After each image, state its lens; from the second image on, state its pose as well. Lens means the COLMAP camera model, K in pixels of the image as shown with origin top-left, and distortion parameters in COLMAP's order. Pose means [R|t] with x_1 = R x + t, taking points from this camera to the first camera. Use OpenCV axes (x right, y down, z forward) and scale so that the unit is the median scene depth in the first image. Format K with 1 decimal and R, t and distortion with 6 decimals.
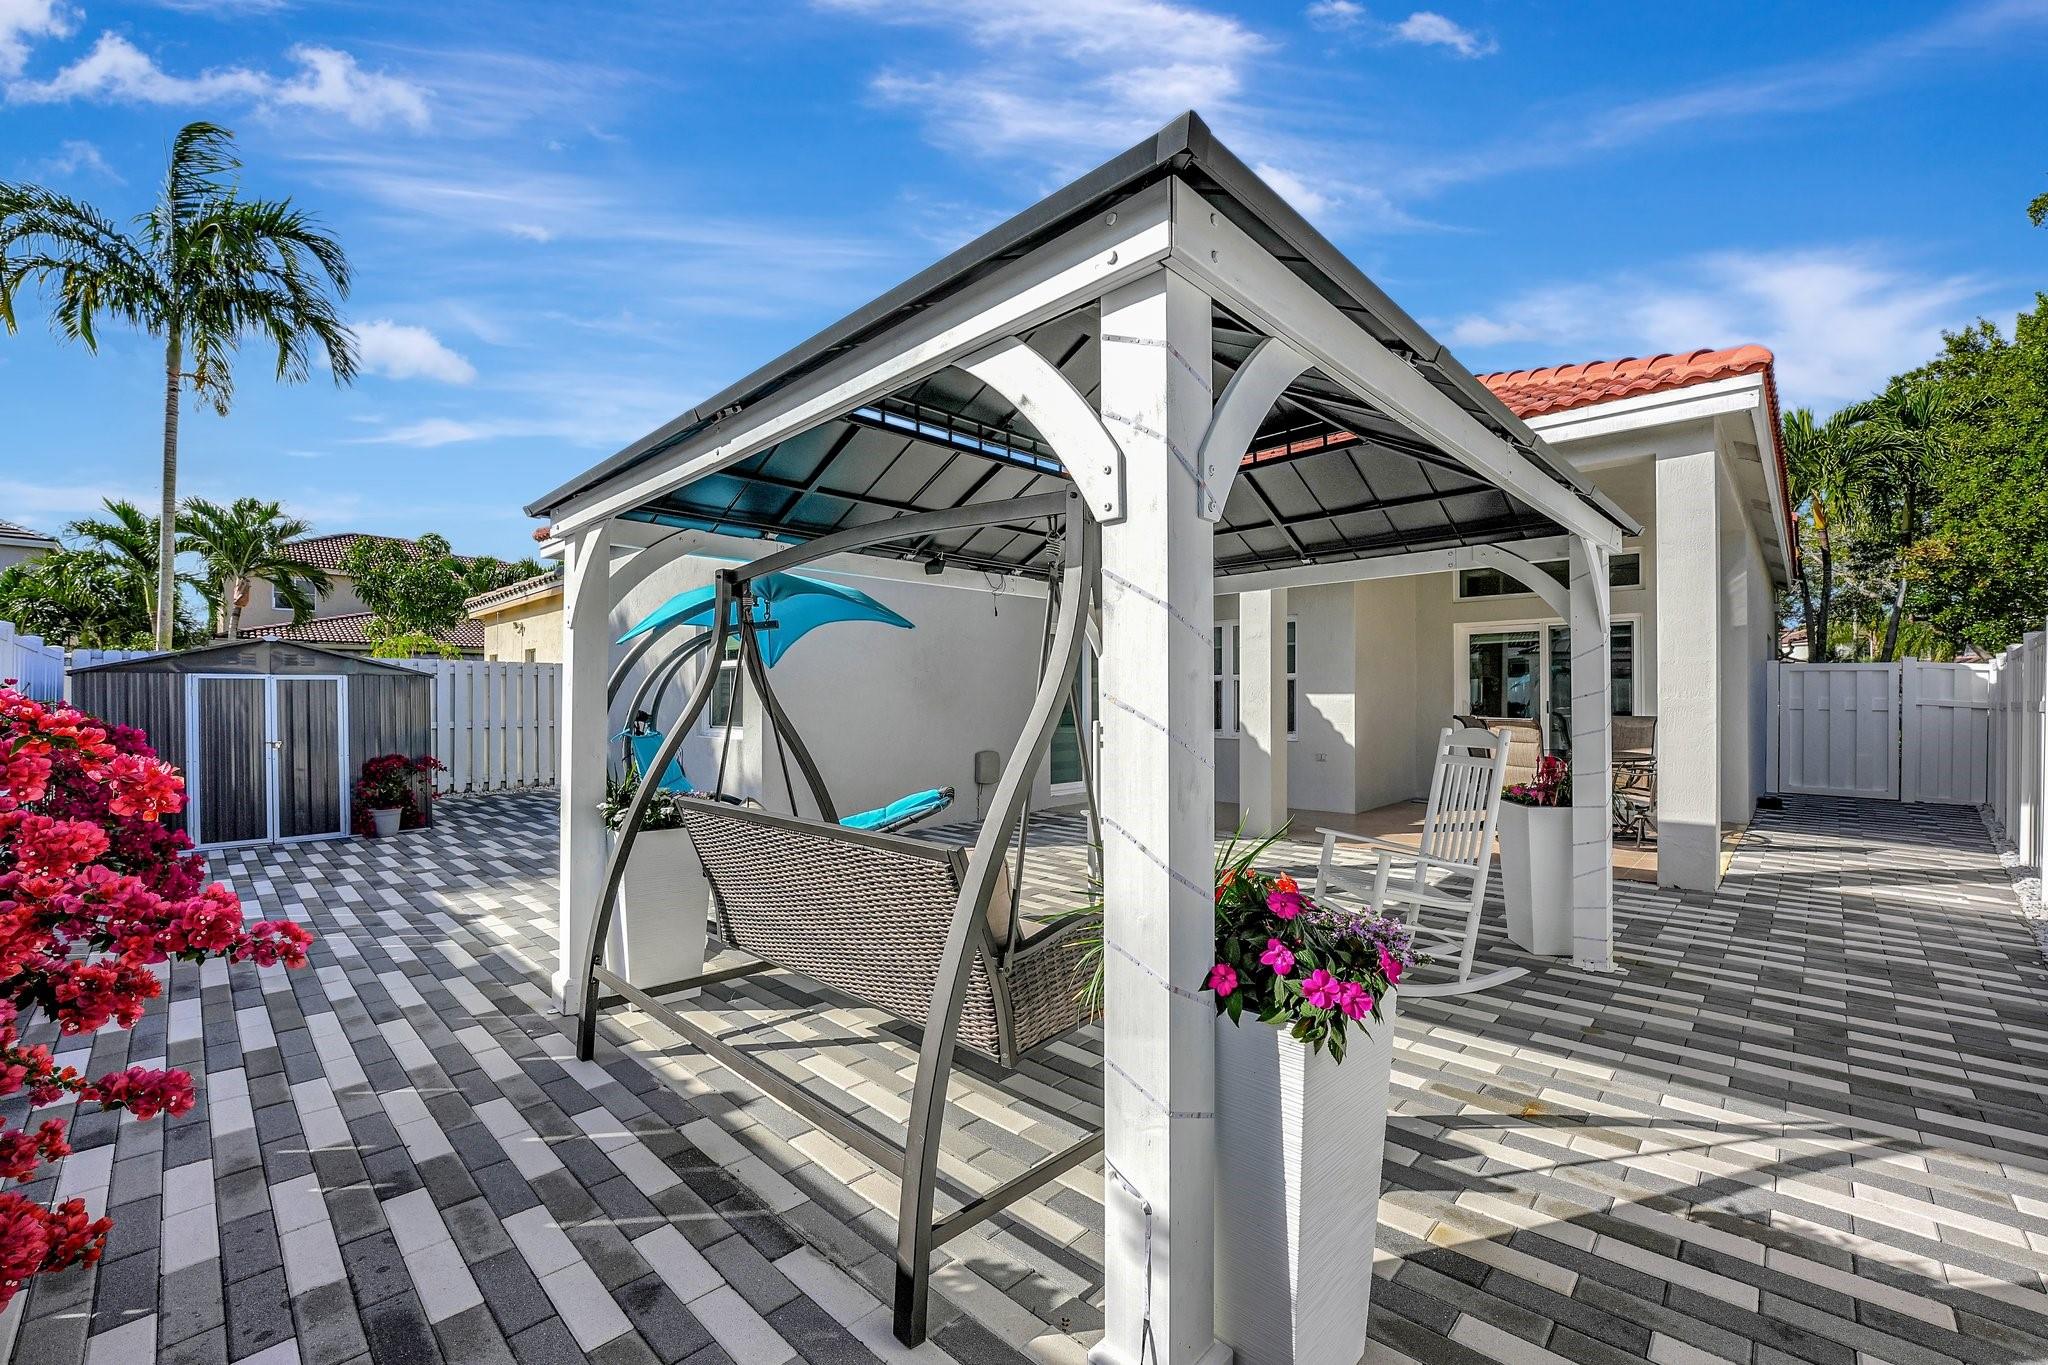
lens RADIAL K [[836.9, 0, 1039.9], [0, 836.9, 682.3], [0, 0, 1]] dist [-0.024888, 0.003485]
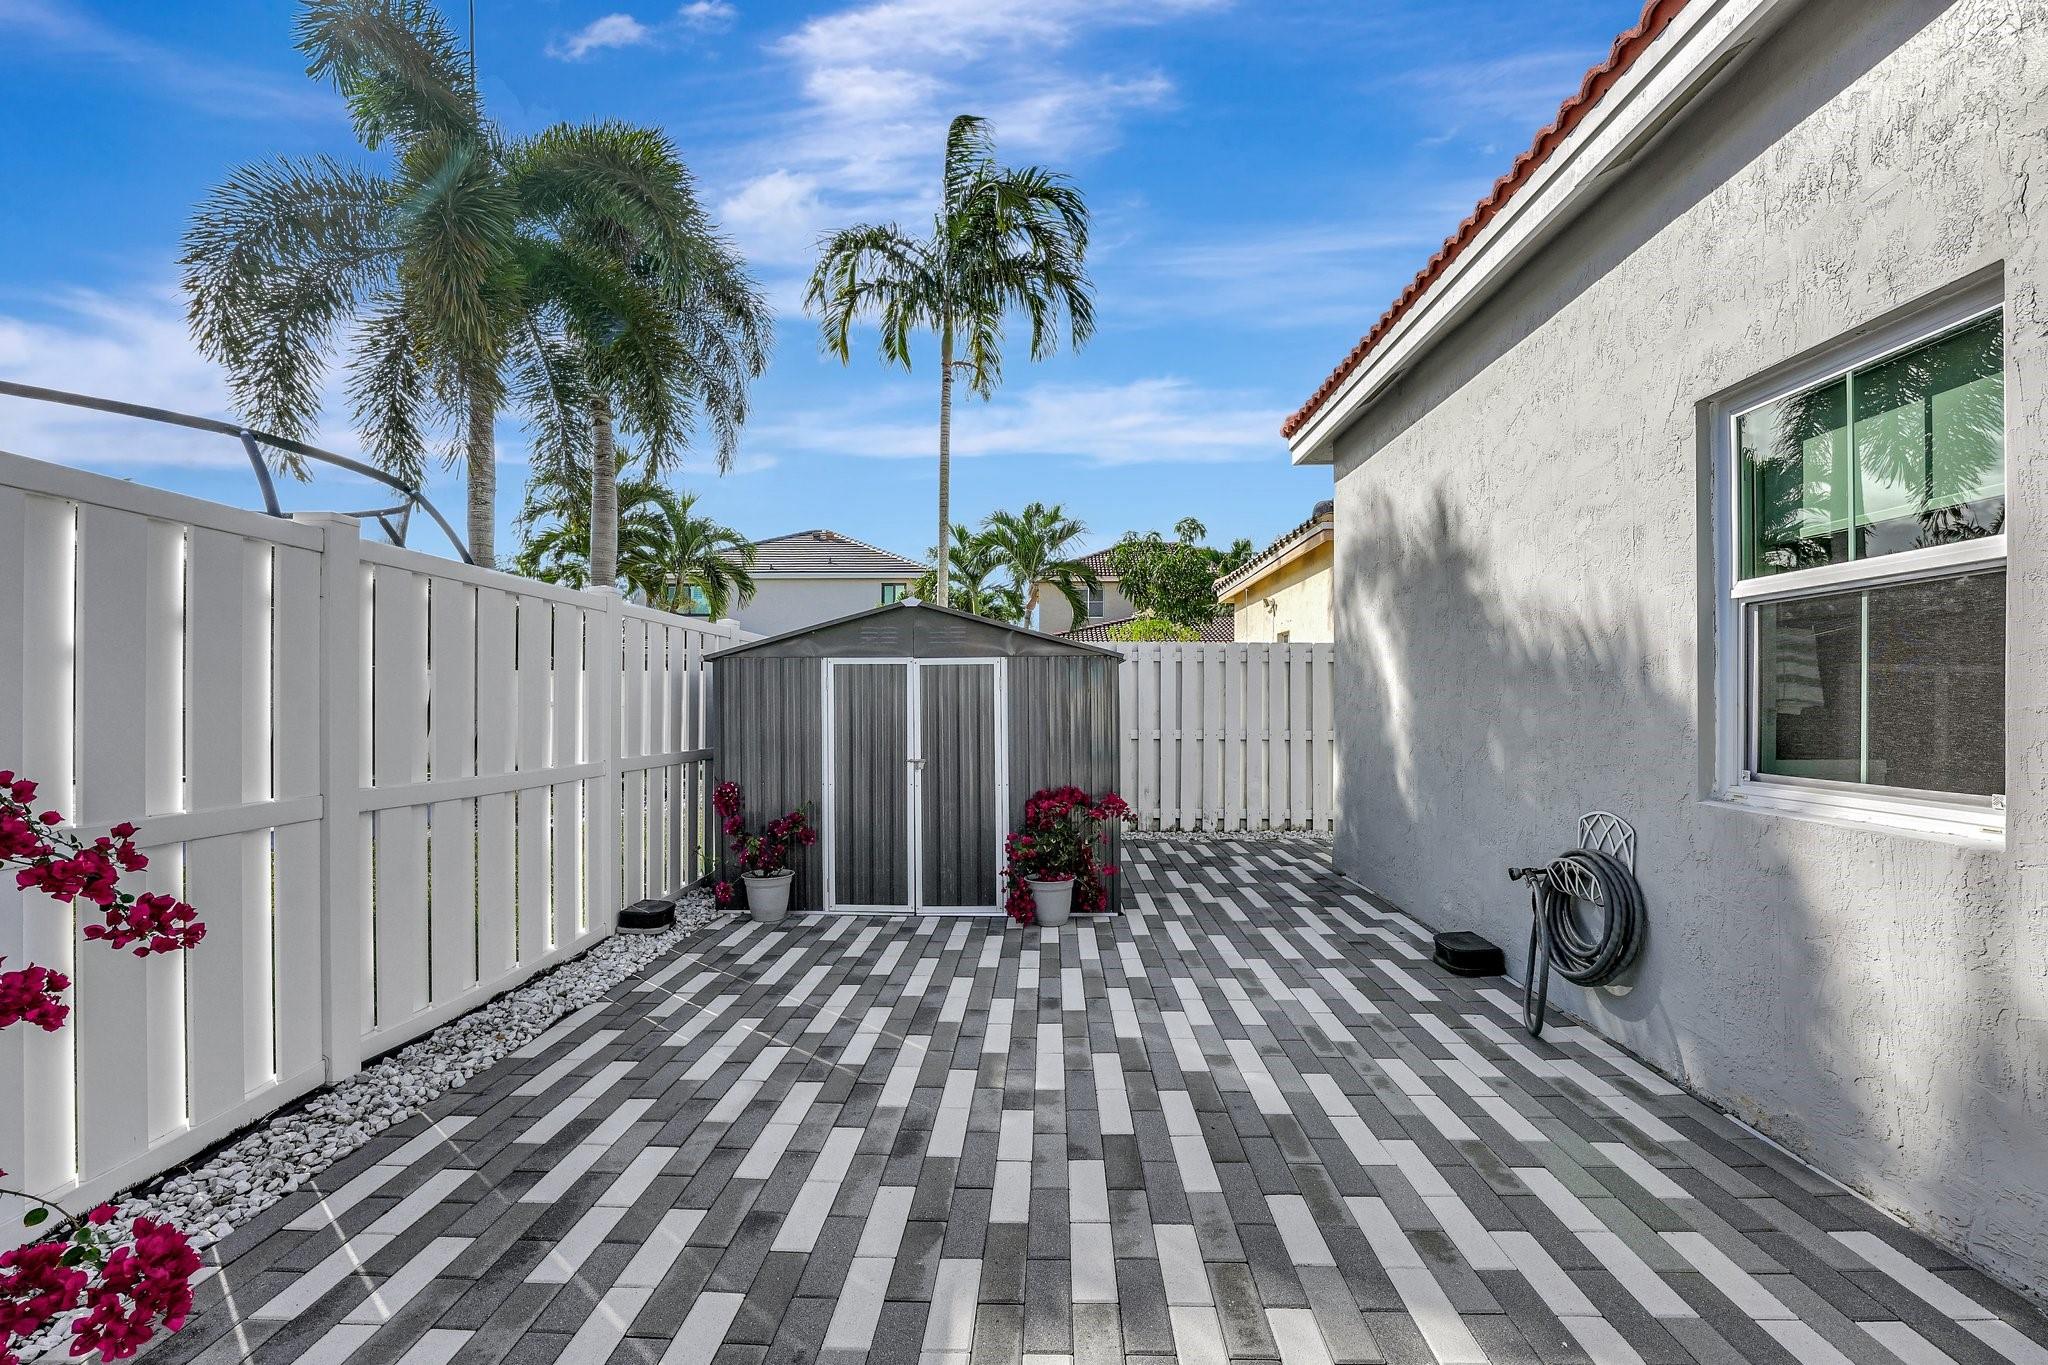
lens RADIAL K [[891.5, 0, 1021.7], [0, 891.5, 704.0], [0, 0, 1]] dist [-0.014468, 0.000406]
pose [[0.662197, 0.003793, -0.749320, -0.685876], [0.012646, 0.999788, 0.016236, 0.035629], [0.749223, -0.020227, 0.662008, 1.180382]]
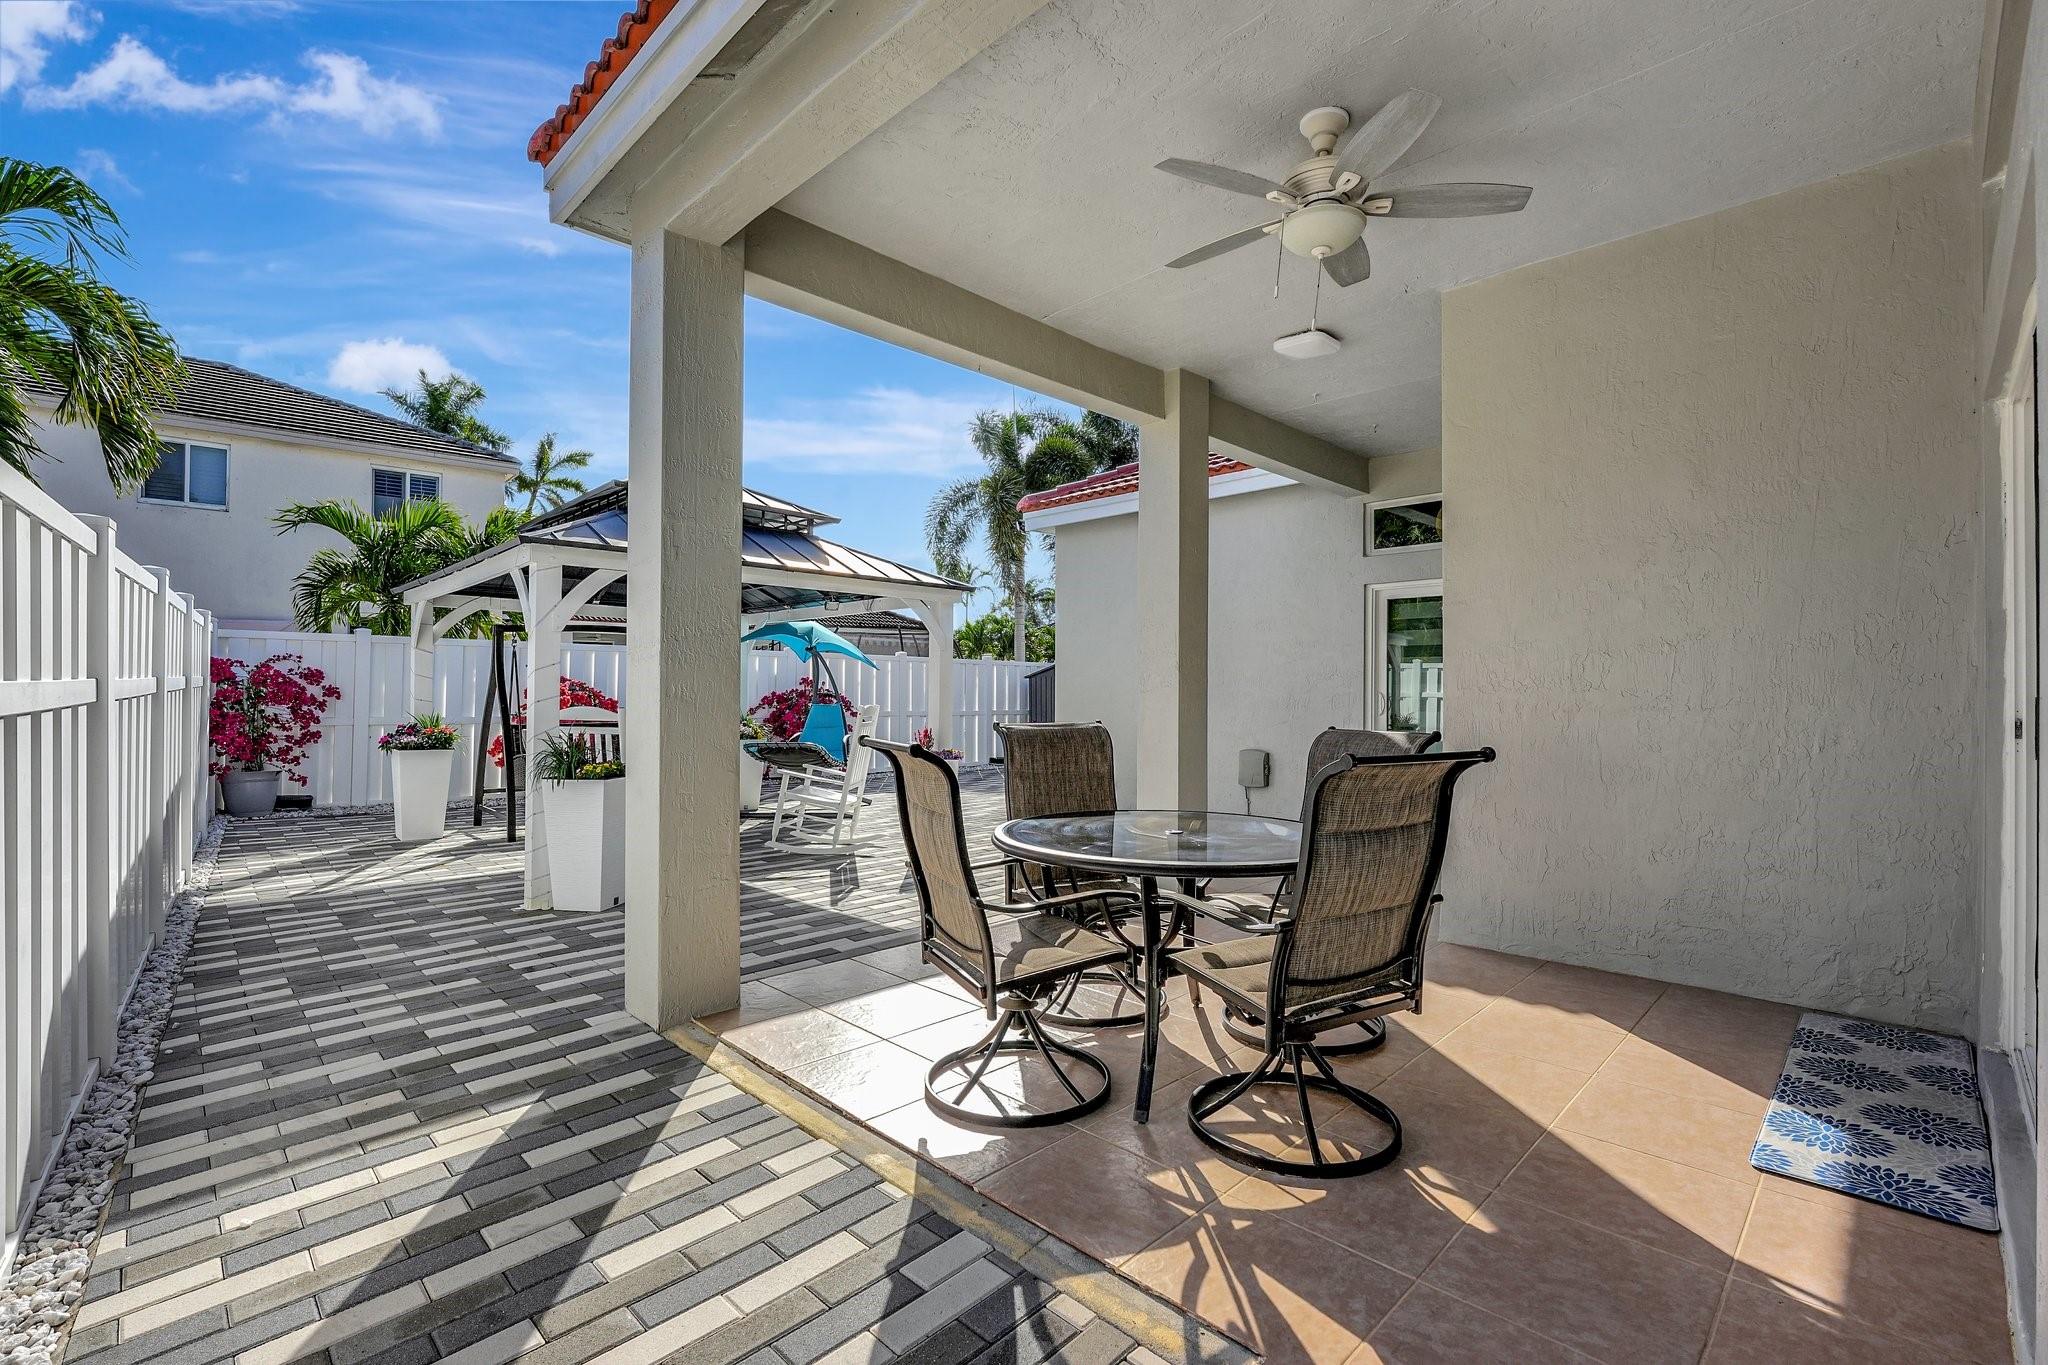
lens RADIAL K [[891.5, 0, 1014.6], [0, 891.5, 680.7], [0, 0, 1]] dist [-0.014468, 0.000406]
pose [[-0.041508, -0.010912, -0.999079, 2.065834], [0.016842, 0.999791, -0.011620, 0.041503], [0.998996, -0.017309, -0.041315, 1.864599]]
